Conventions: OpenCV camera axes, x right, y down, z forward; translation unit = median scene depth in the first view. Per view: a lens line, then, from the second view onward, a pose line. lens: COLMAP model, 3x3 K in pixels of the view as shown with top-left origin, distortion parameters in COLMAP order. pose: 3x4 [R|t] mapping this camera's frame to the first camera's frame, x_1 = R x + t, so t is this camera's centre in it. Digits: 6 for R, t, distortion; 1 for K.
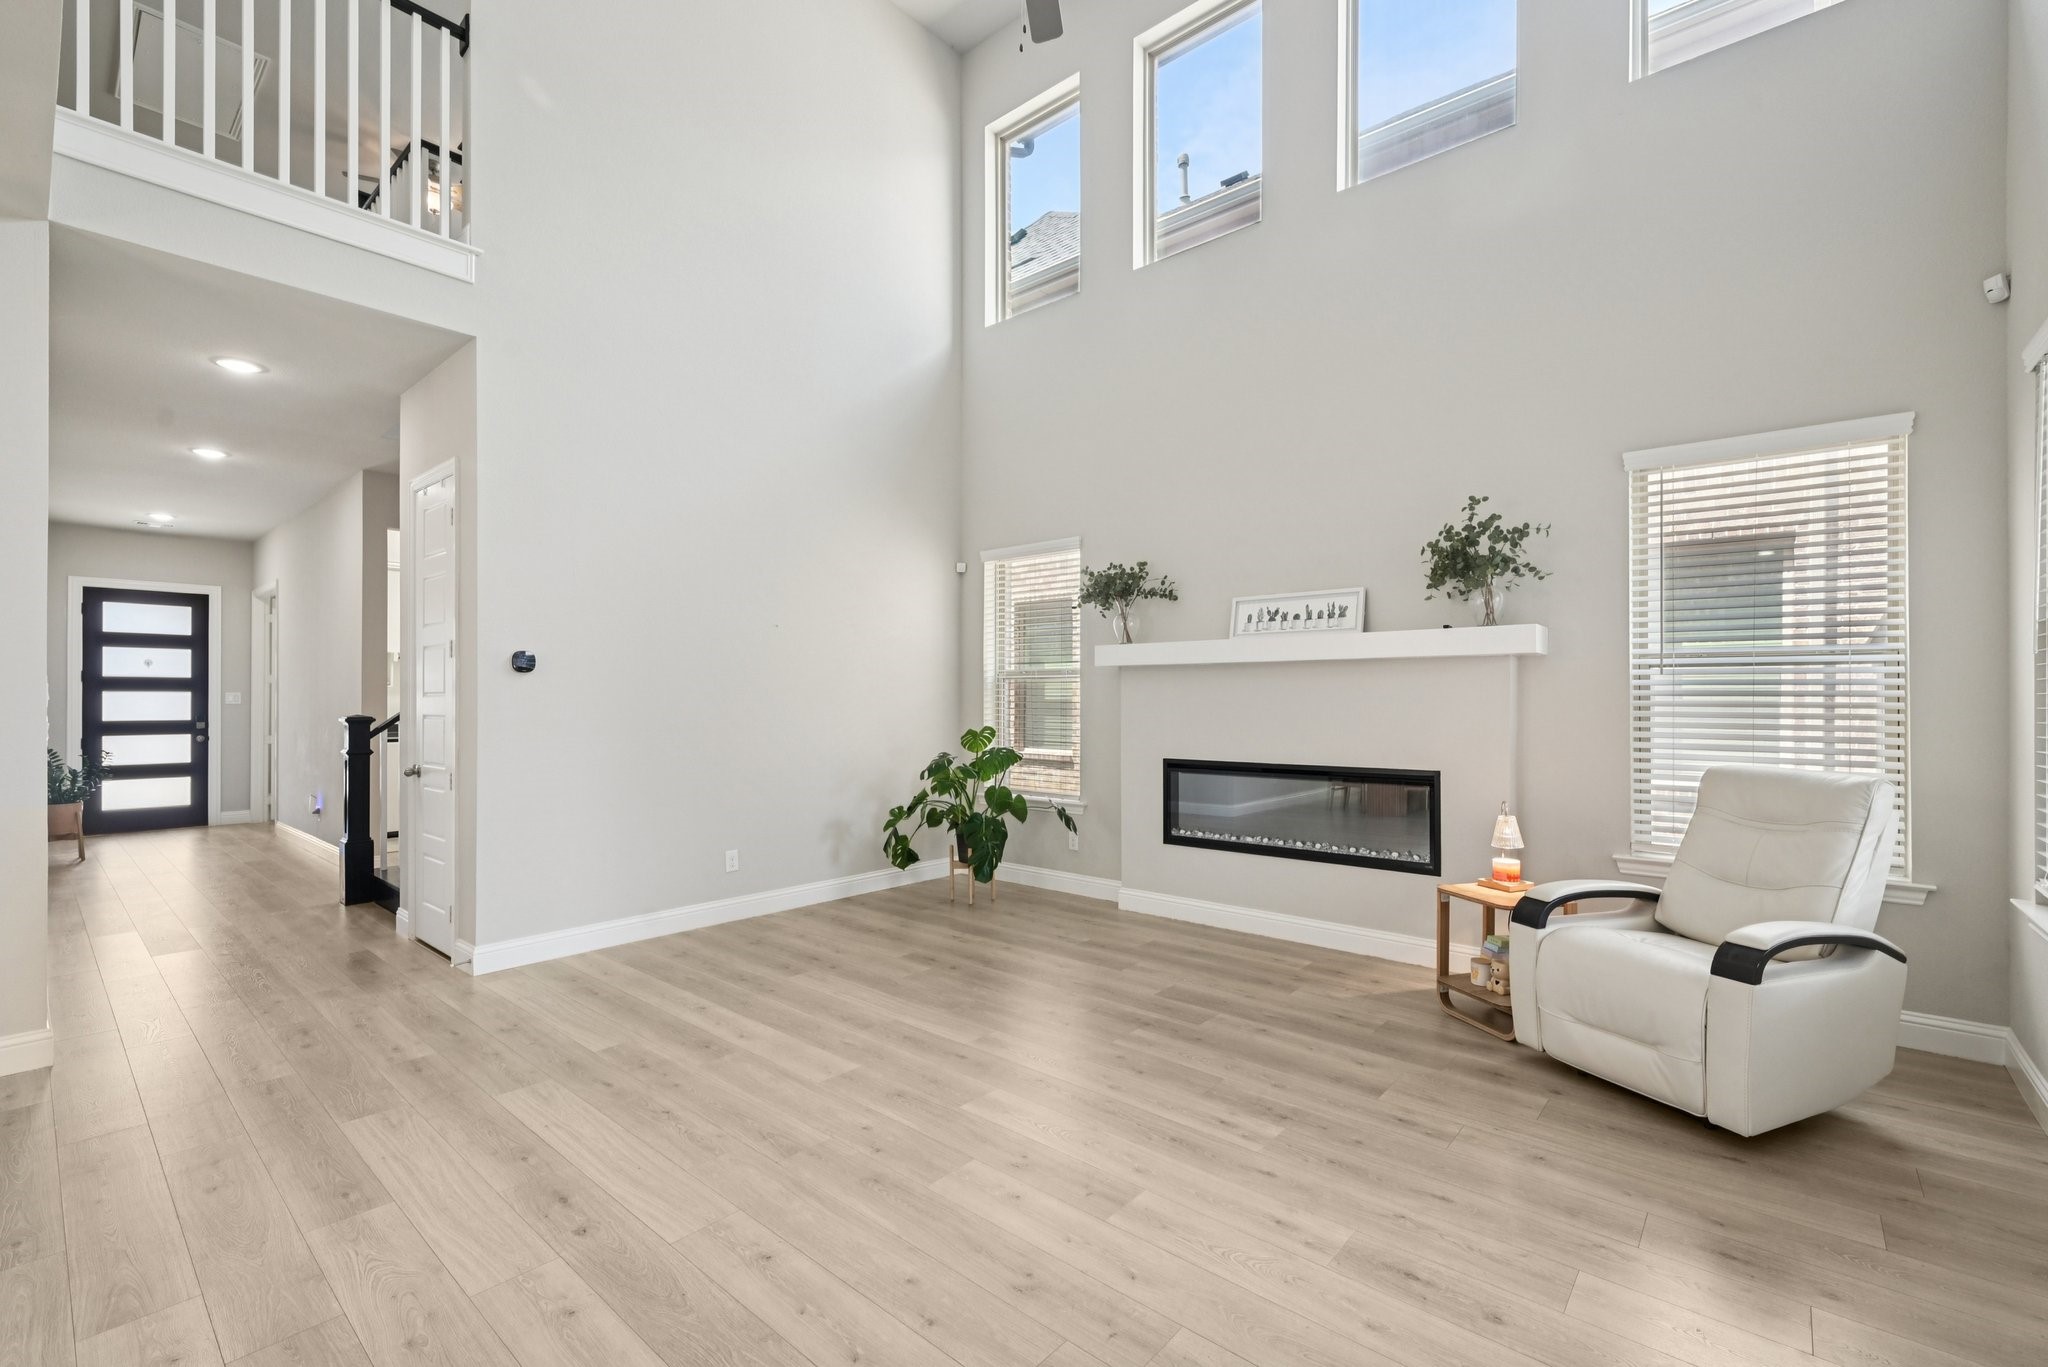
lens RADIAL K [[892.6, 0, 1030.0], [0, 892.6, 702.1], [0, 0, 1]] dist [0.001956, -0.000579]
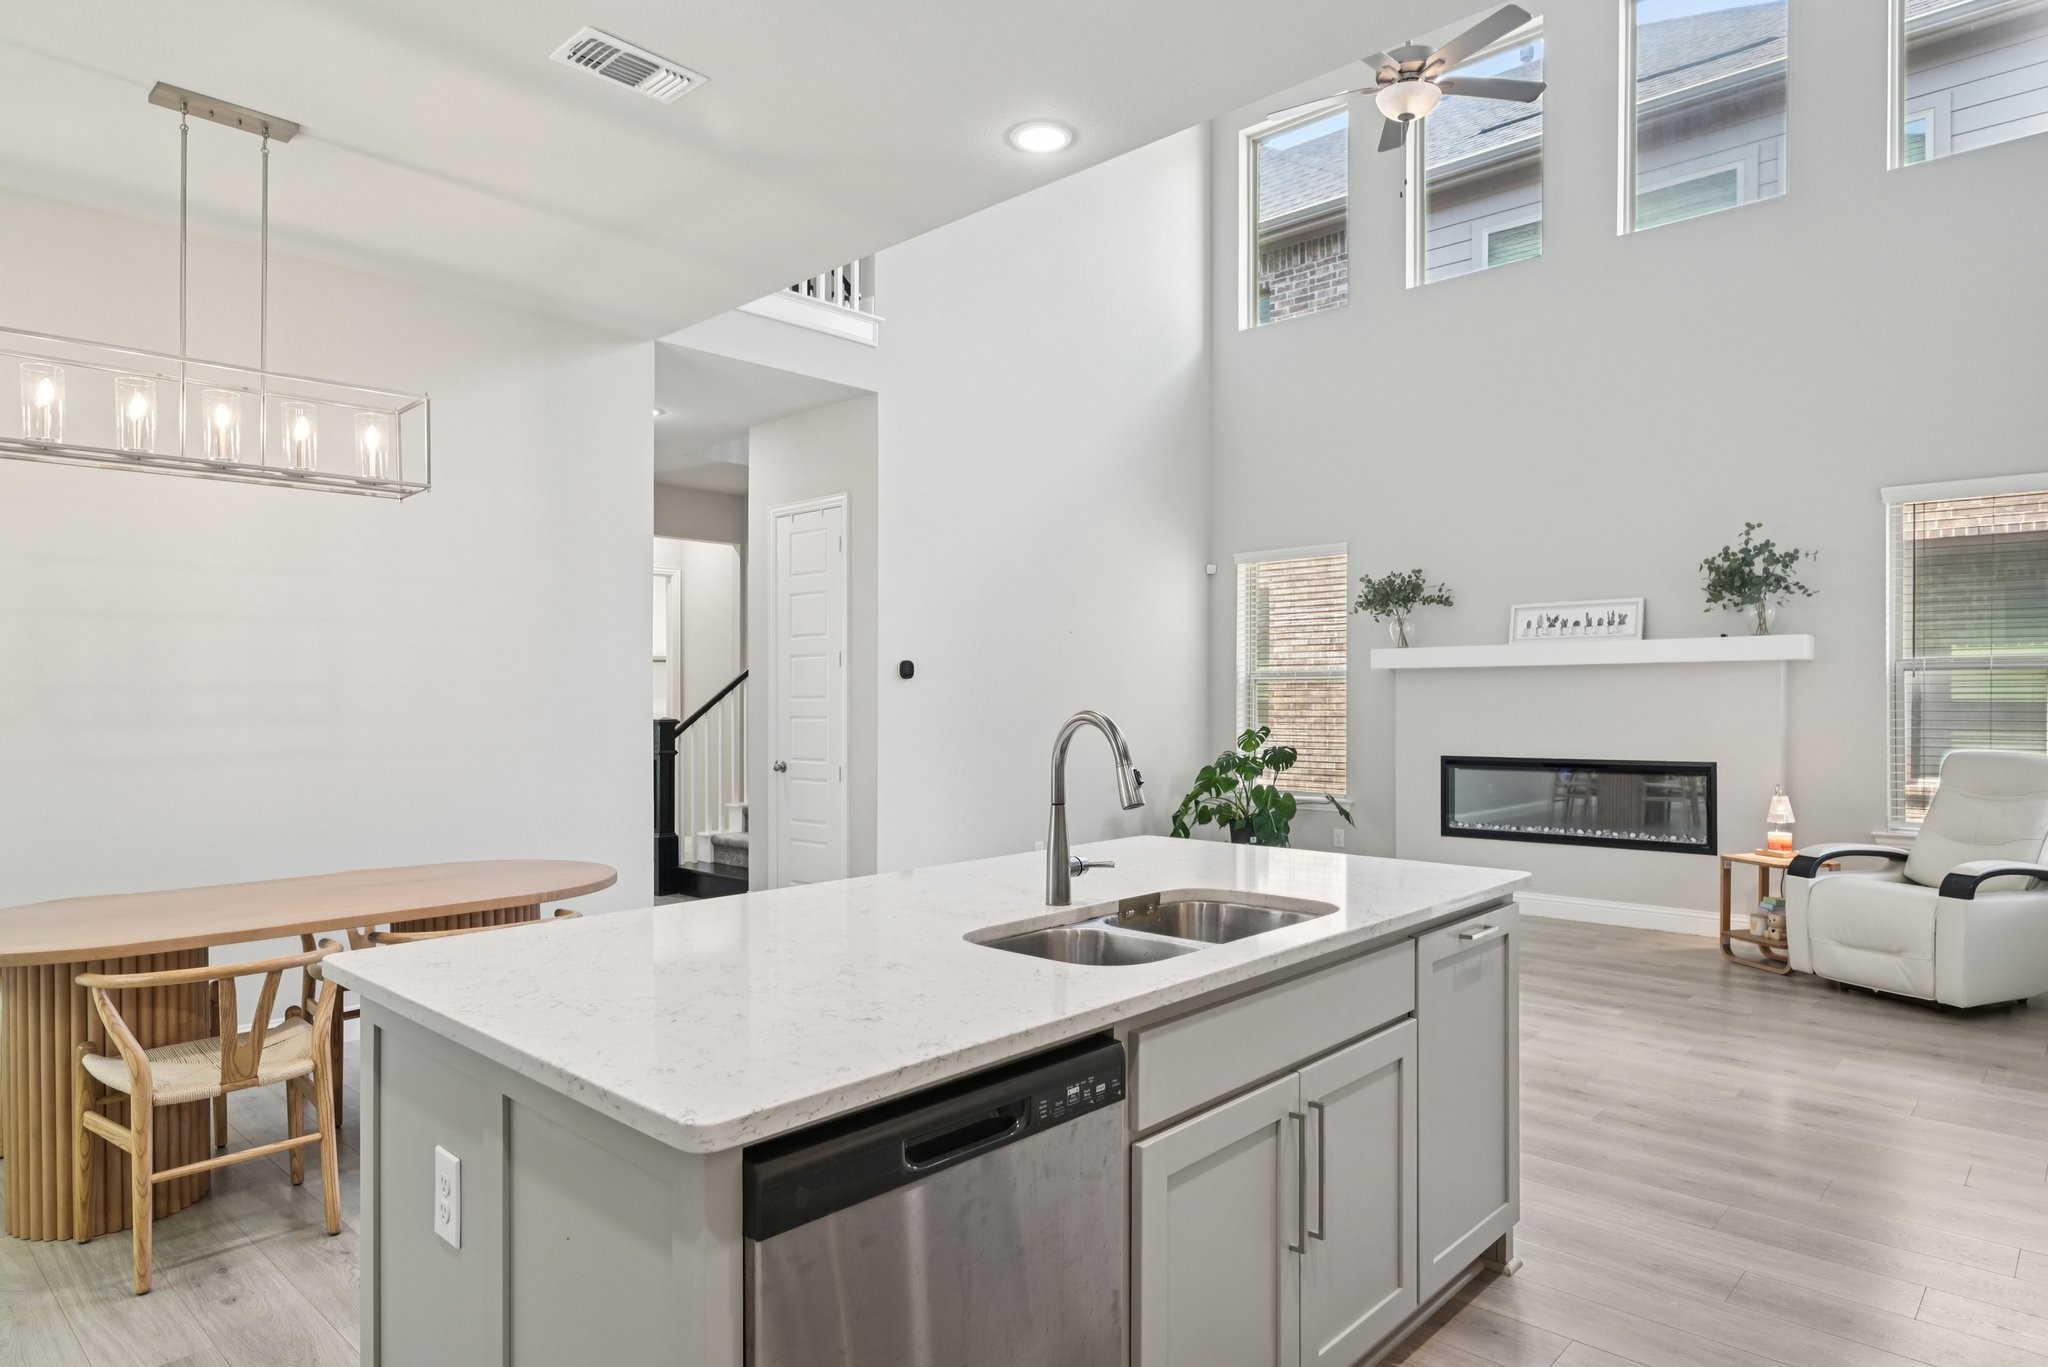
lens RADIAL K [[1221.4, 0, 1026.3], [0, 1221.4, 717.3], [0, 0, 1]] dist [-0.000125, -0.000467]
pose [[0.999388, -0.002856, -0.034867, -0.357465], [0.003232, 0.999937, 0.010729, 0.000274], [0.034834, -0.010835, 0.999334, -0.571805]]
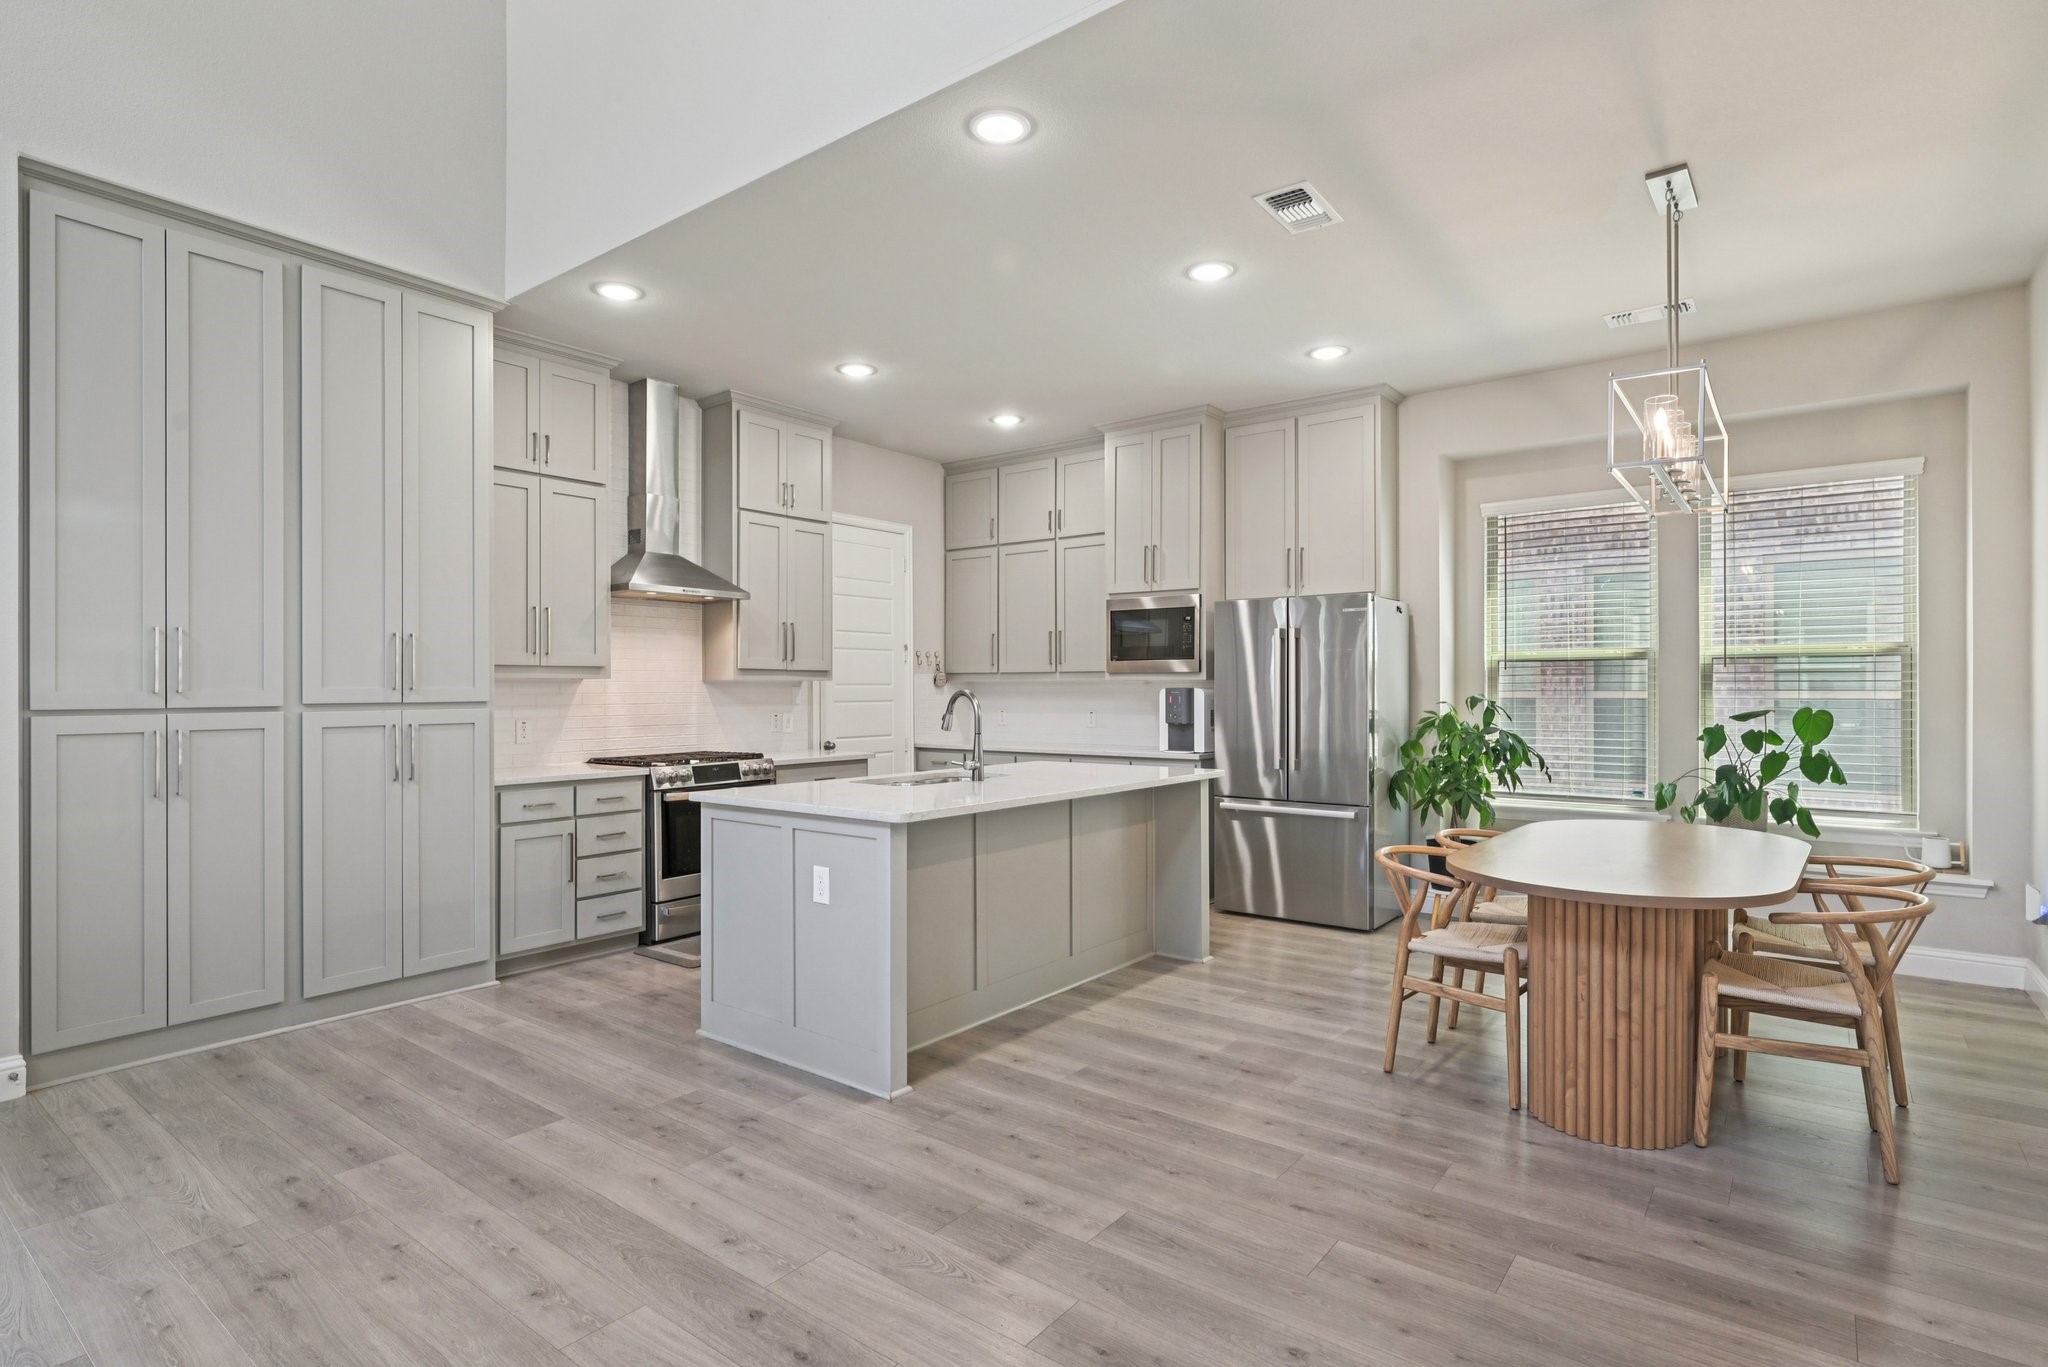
lens RADIAL K [[1004.1, 0, 1035.0], [0, 1004.1, 690.7], [0, 0, 1]] dist [-0.005470, 0.005480]
pose [[-0.997915, 0.004440, -0.064394, -0.358003], [0.003975, 0.999965, 0.007354, -0.001713], [0.064424, 0.007083, -0.997897, 0.991293]]
